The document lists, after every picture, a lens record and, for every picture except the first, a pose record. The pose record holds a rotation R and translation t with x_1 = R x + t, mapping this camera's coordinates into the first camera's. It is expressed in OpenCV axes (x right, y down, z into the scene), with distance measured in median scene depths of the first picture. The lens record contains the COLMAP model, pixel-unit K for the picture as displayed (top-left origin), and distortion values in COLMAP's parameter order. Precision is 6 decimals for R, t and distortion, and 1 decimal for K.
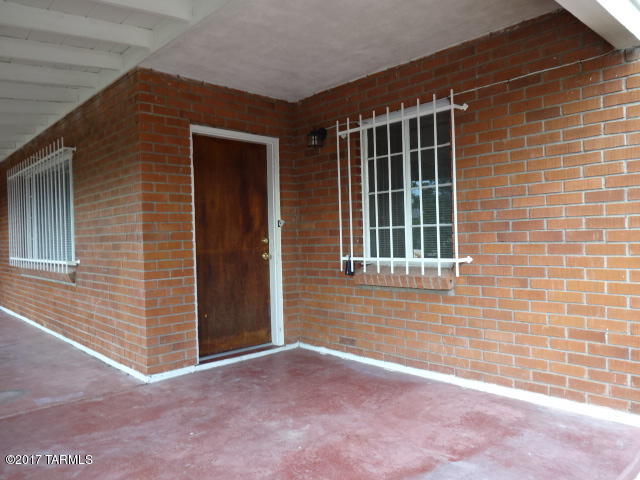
lens RADIAL K [[473.3, 0, 320.6], [0, 473.3, 239.3], [0, 0, 1]] dist [-0.008736, -0.000563]
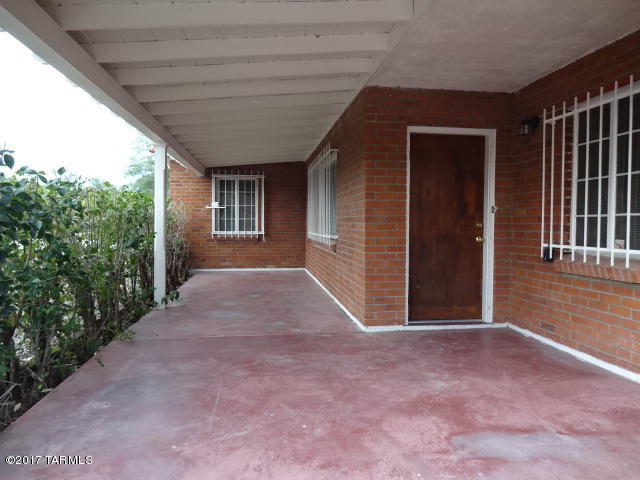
lens RADIAL K [[473.3, 0, 320.2], [0, 473.3, 239.0], [0, 0, 1]] dist [-0.008736, -0.000563]
pose [[0.810806, 0.049579, -0.583211, 0.261165], [-0.027680, 0.998539, 0.046404, -0.006706], [0.584660, -0.021481, 0.810994, -0.112108]]
